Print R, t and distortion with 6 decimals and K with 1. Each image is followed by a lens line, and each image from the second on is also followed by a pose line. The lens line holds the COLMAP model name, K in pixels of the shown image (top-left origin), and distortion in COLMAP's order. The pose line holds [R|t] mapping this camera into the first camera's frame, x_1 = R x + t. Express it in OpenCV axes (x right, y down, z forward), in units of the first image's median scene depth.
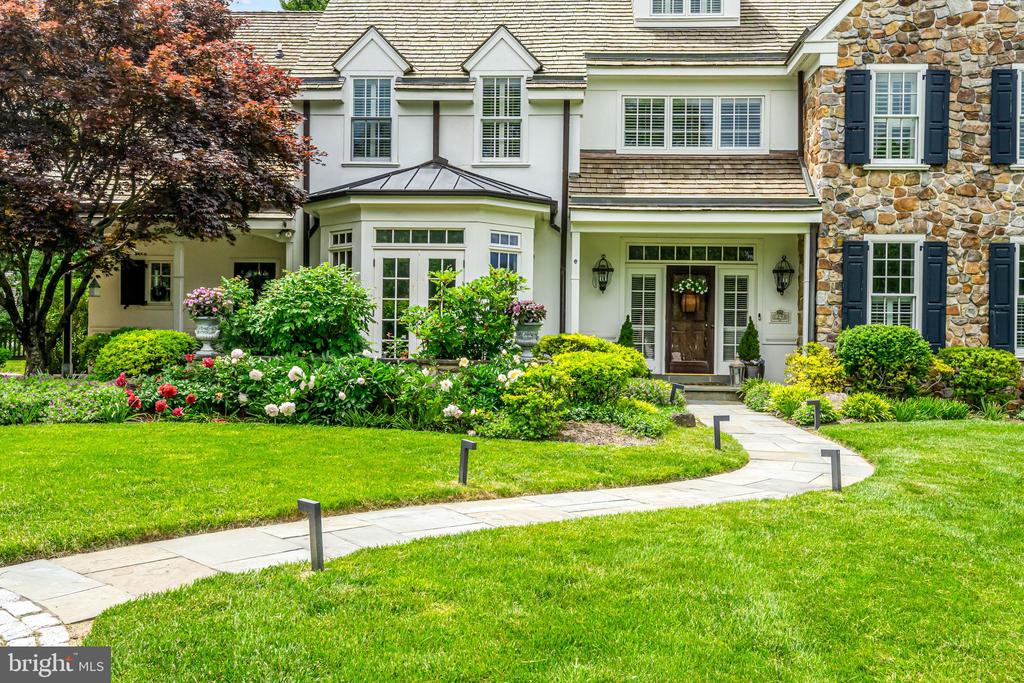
lens RADIAL K [[976.1, 0, 510.3], [0, 976.1, 337.9], [0, 0, 1]] dist [0.000513, 0.000000]
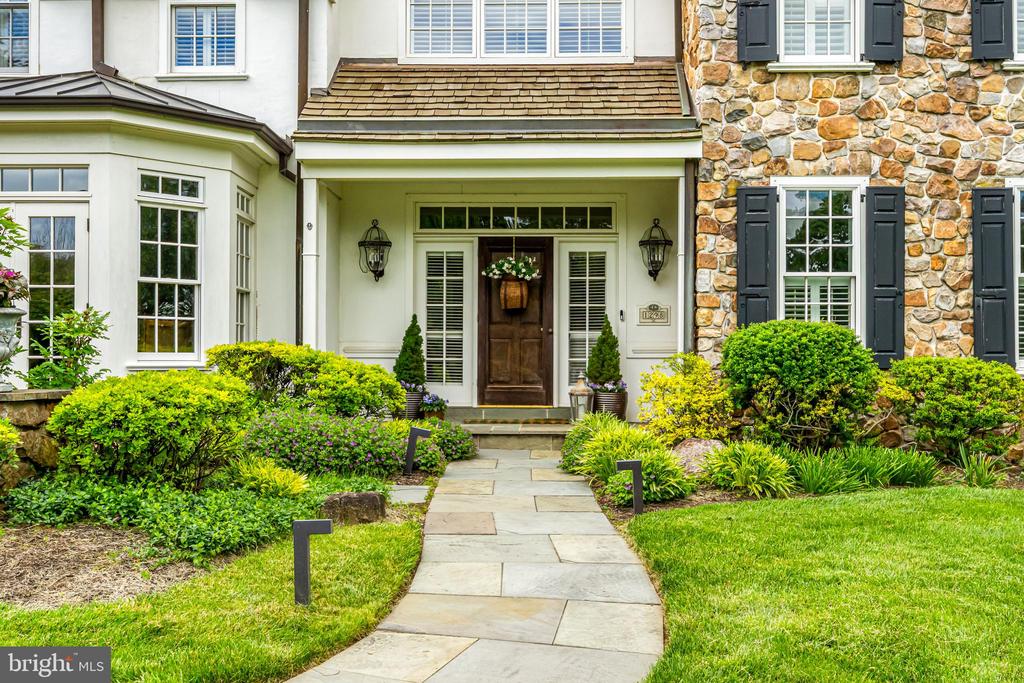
lens RADIAL K [[1039.2, 0, 513.3], [0, 1039.2, 346.8], [0, 0, 1]] dist [0.002213, 0.000000]
pose [[0.999546, -0.010626, 0.028191, 0.180244], [0.011029, 0.999839, -0.014183, 0.008668], [-0.028035, 0.014487, 0.999502, 0.350746]]
